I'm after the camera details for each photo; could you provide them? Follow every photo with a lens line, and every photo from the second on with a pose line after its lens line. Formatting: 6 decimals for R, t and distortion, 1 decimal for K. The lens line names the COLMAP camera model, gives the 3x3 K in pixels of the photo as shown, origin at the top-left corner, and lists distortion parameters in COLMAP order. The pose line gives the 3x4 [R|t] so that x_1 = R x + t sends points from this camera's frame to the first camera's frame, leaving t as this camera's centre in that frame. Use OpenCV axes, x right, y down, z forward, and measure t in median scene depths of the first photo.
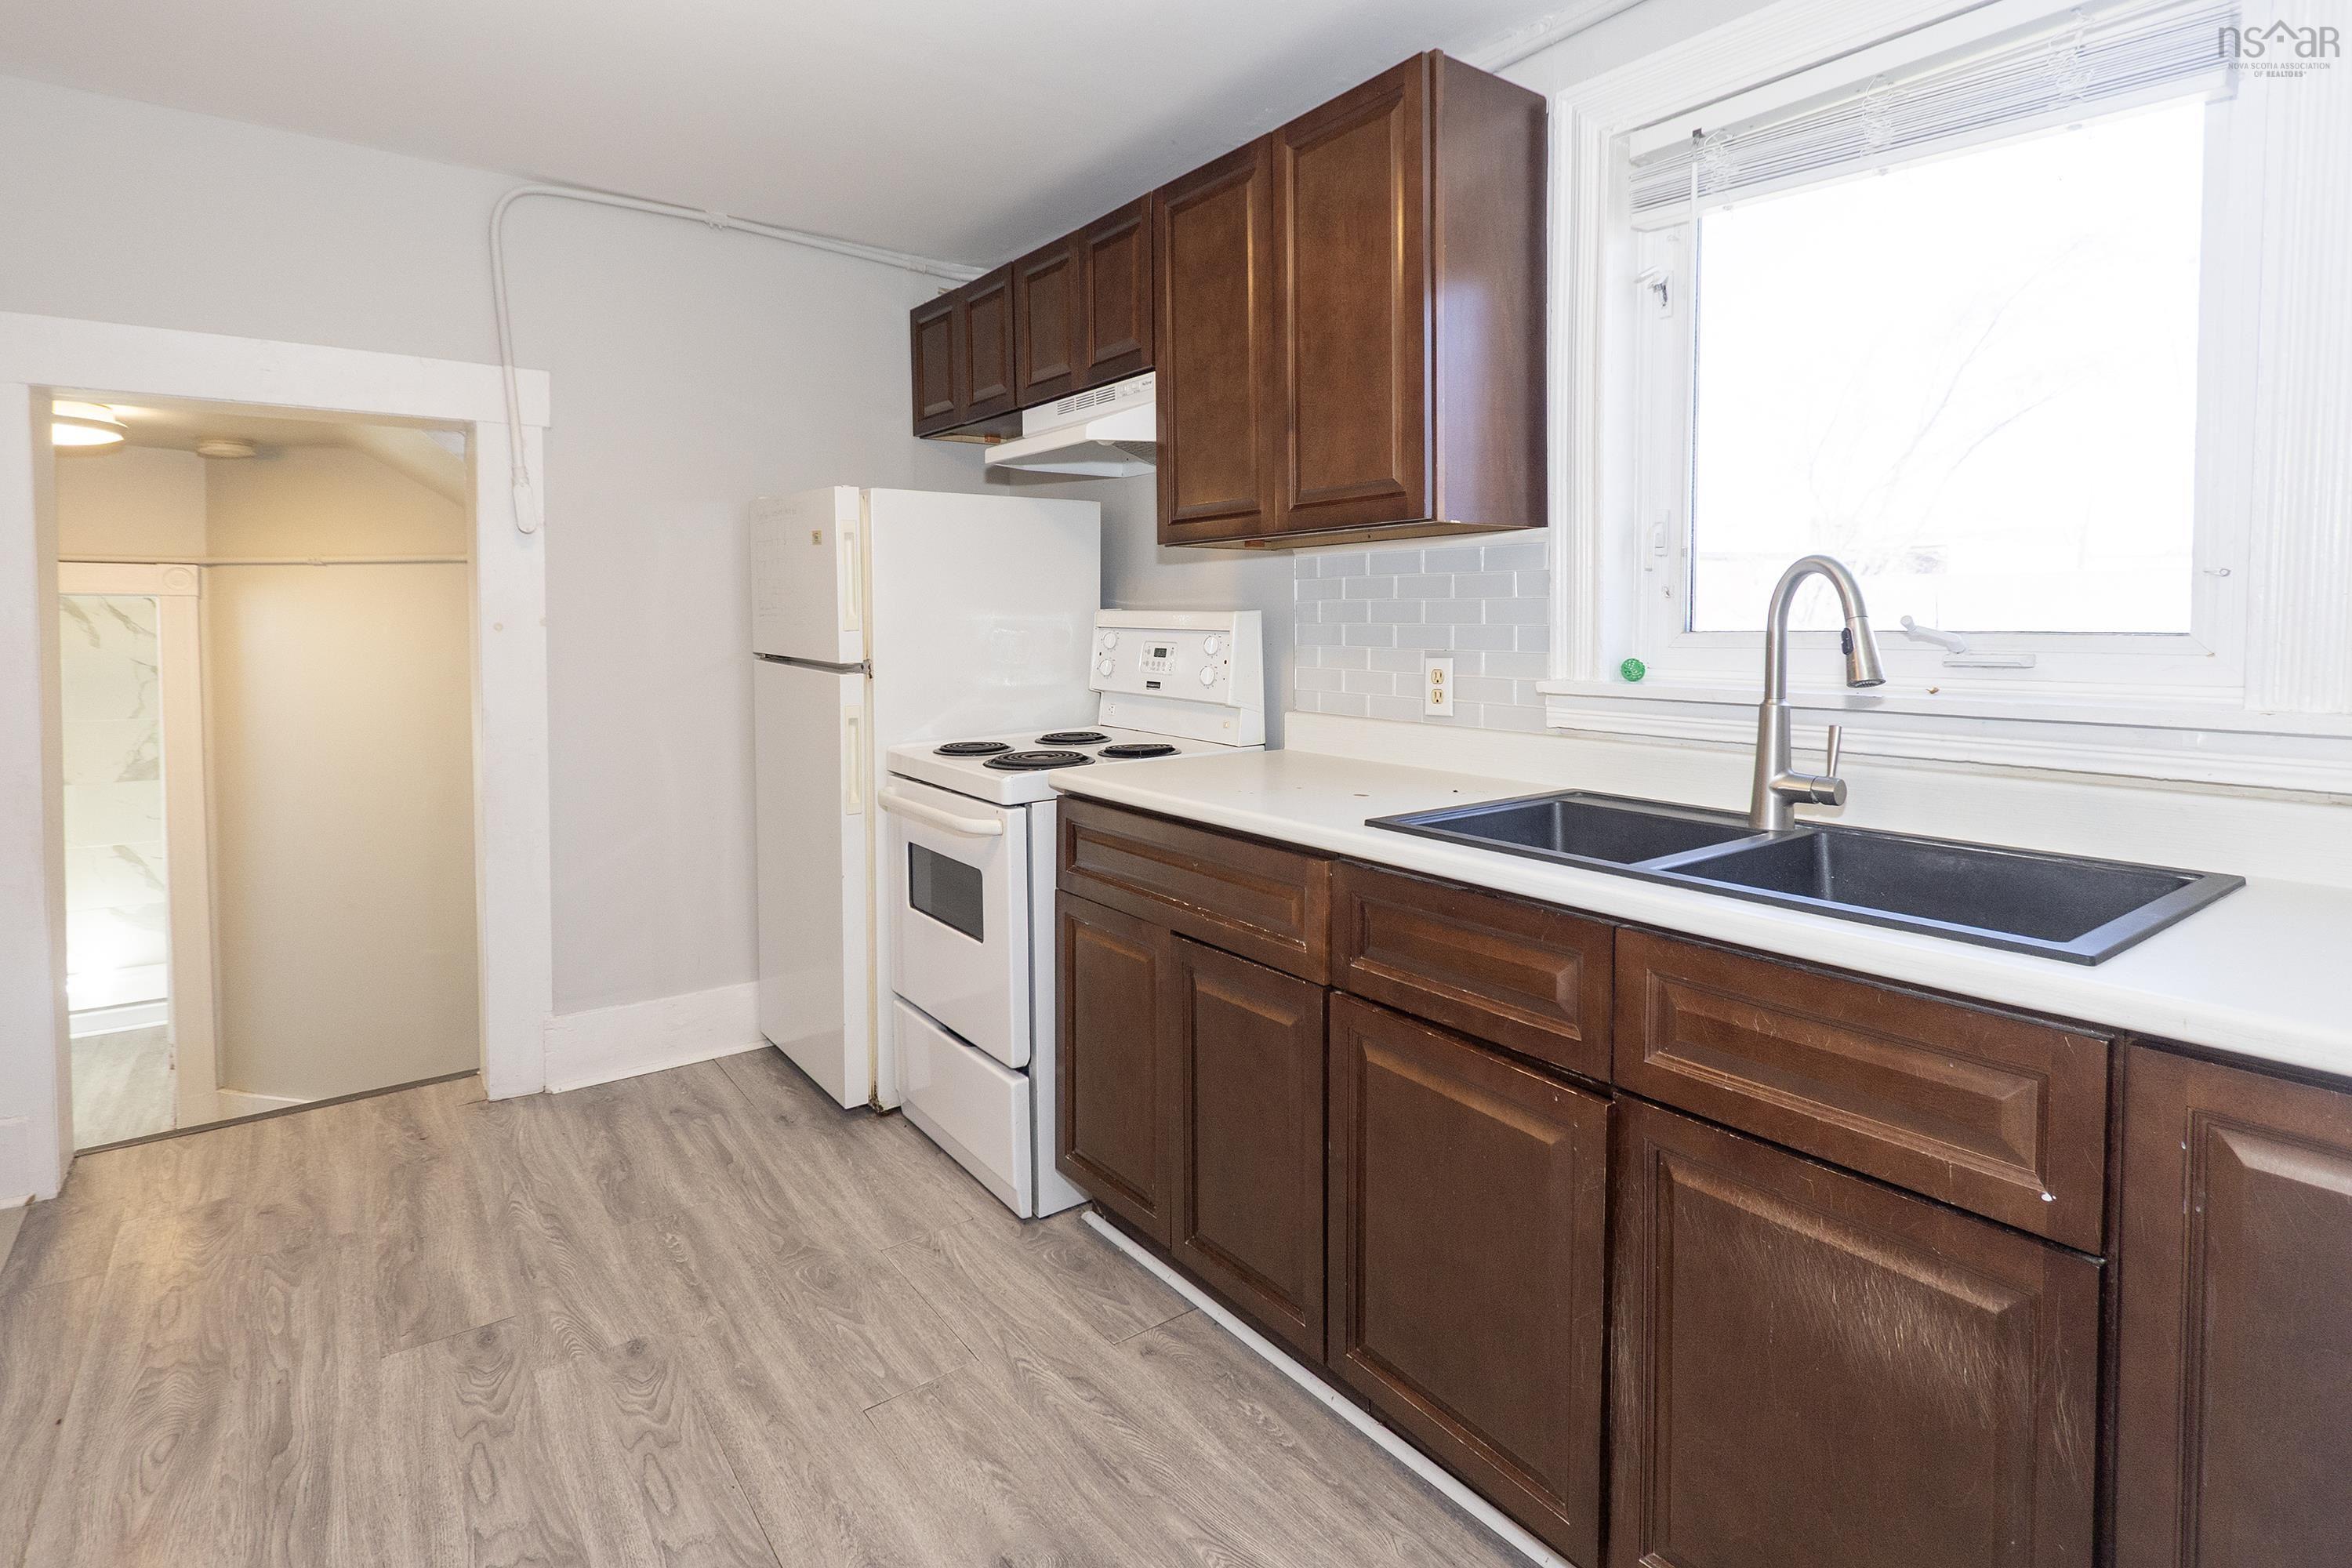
lens RADIAL K [[1175.7, 0, 1195.5], [0, 1175.7, 661.0], [0, 0, 1]] dist [0.006043, -0.003857]
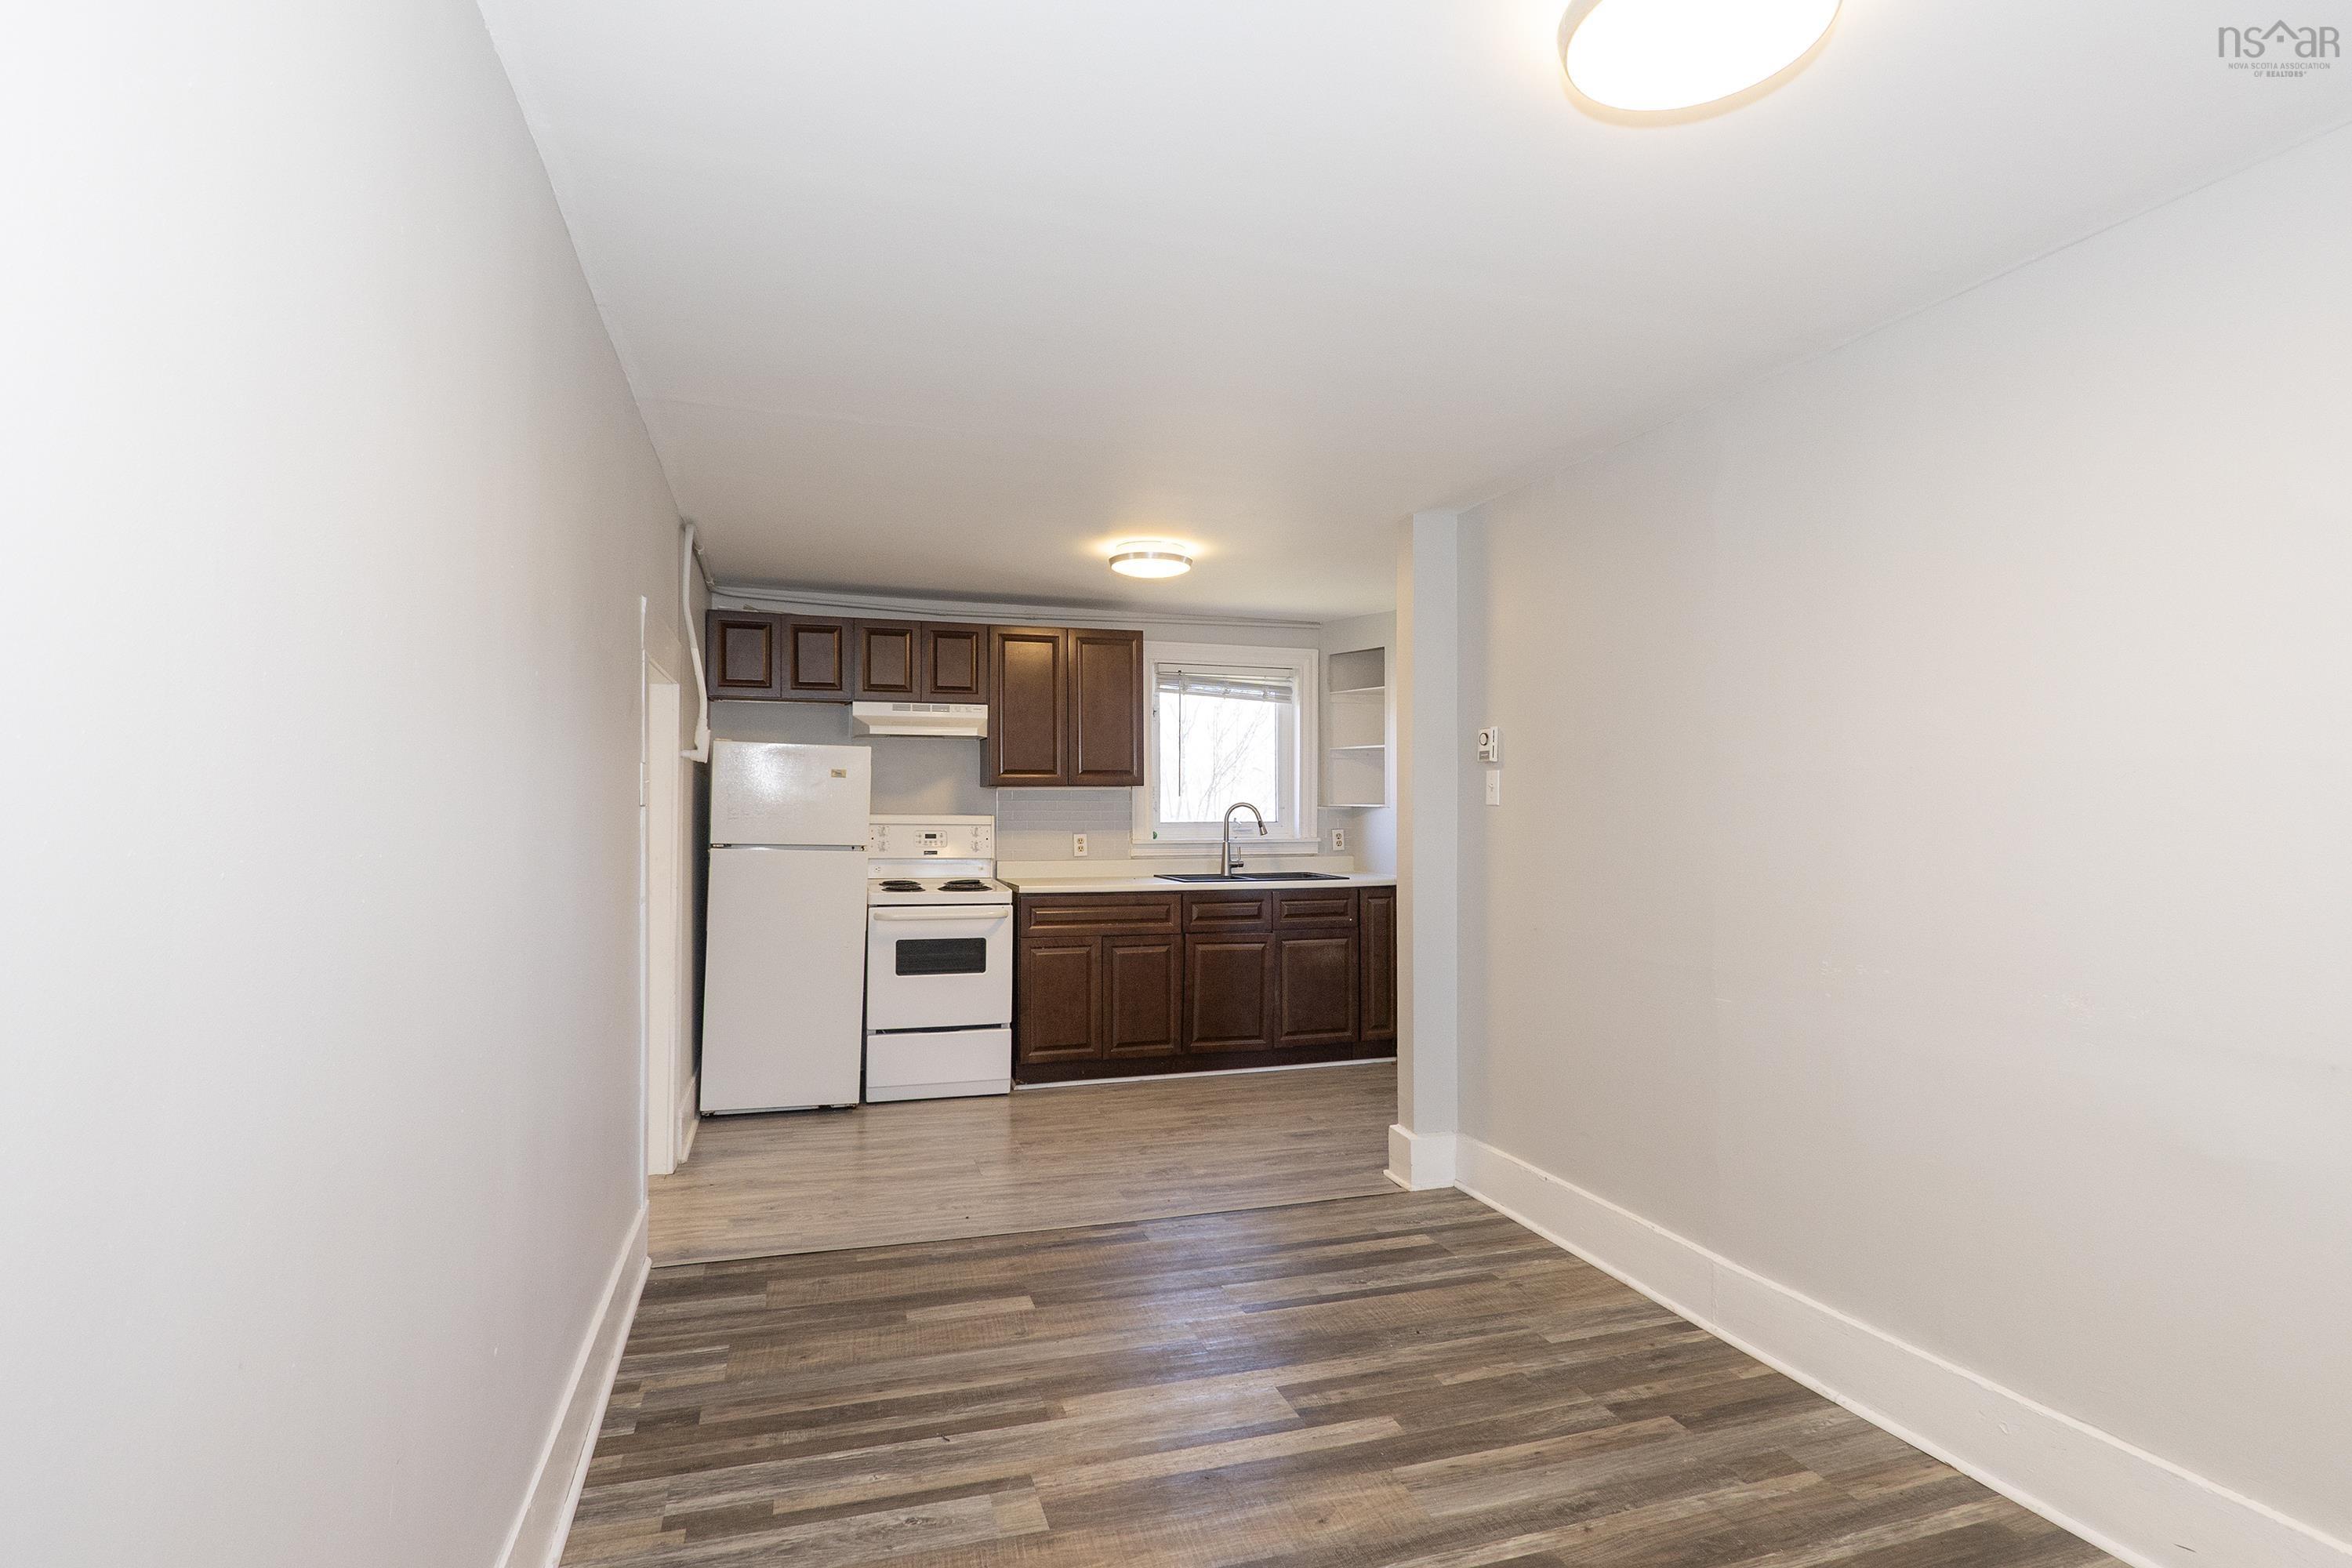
lens RADIAL K [[1175.7, 0, 1170.1], [0, 1175.7, 791.0], [0, 0, 1]] dist [0.006043, -0.003857]
pose [[0.318418, 0.014714, 0.947836, -2.167713], [0.030904, 0.999187, -0.025893, -0.023350], [-0.947446, 0.037536, 0.317705, -0.005780]]
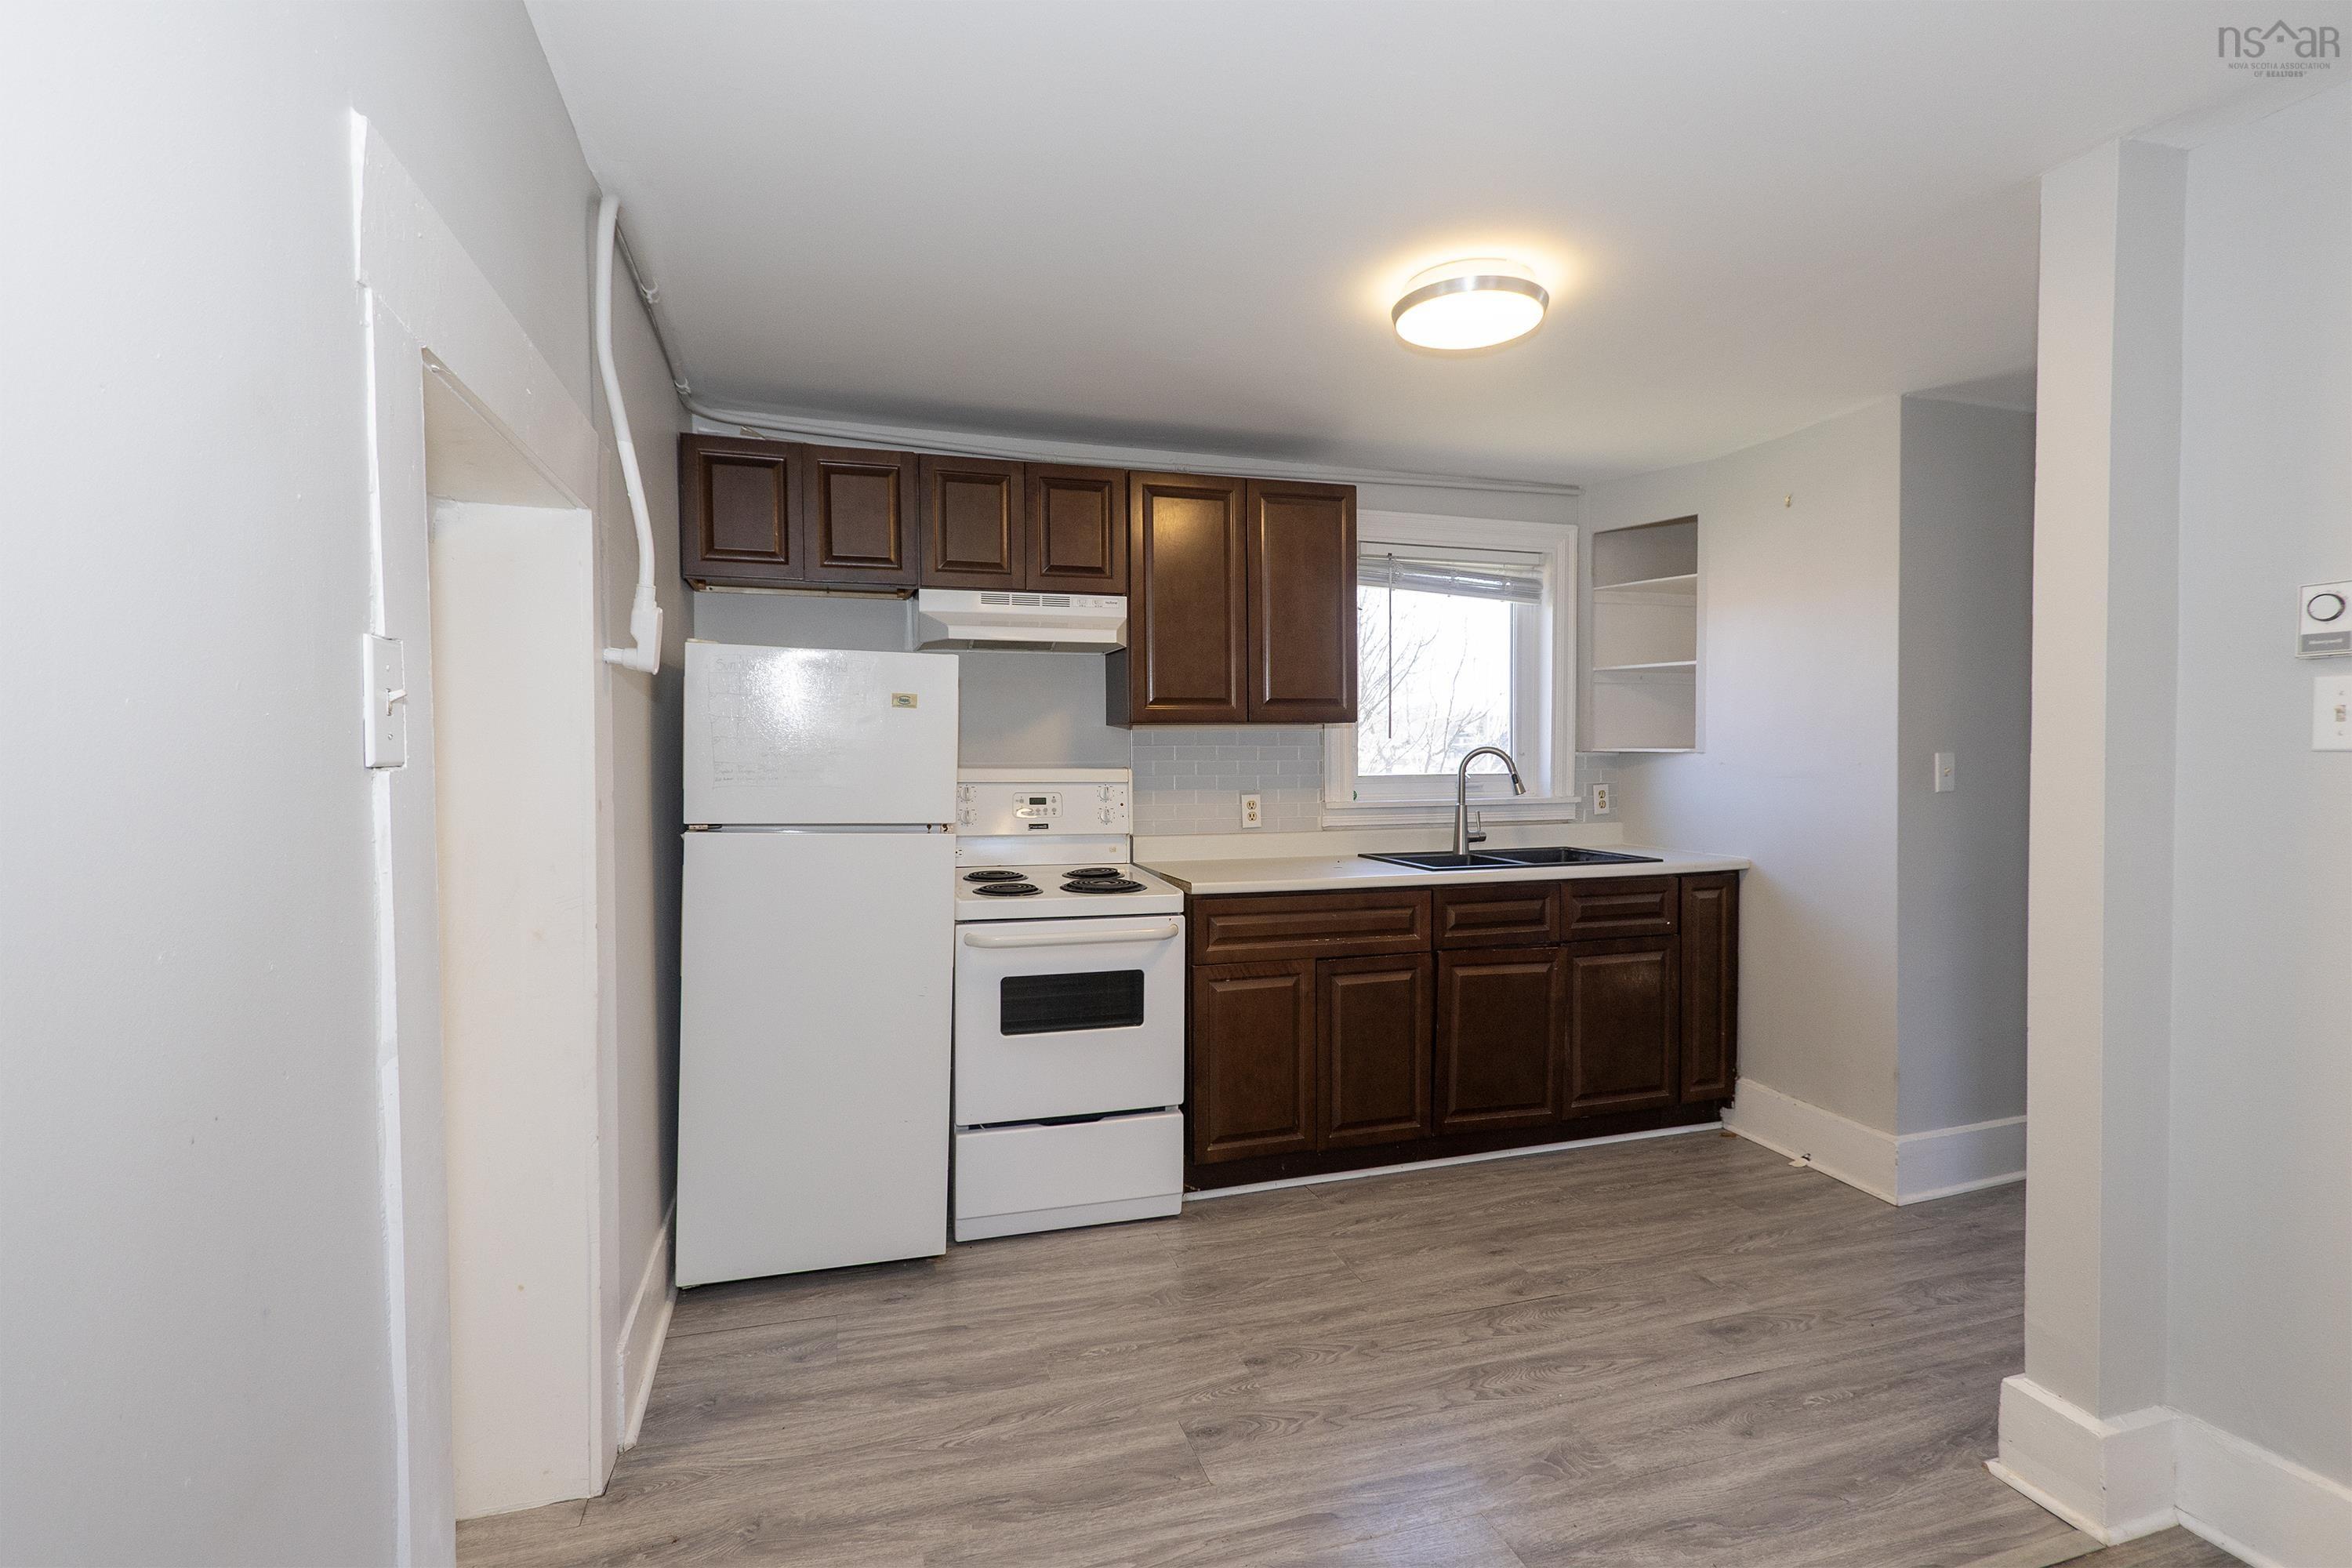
lens RADIAL K [[1105.1, 0, 1170.6], [0, 1105.1, 778.2], [0, 0, 1]] dist [-0.000174, -0.001249]
pose [[0.324103, -0.023742, 0.945724, -1.372053], [0.035721, 0.999279, 0.012845, -0.051563], [-0.945347, 0.029619, 0.324718, 0.582729]]
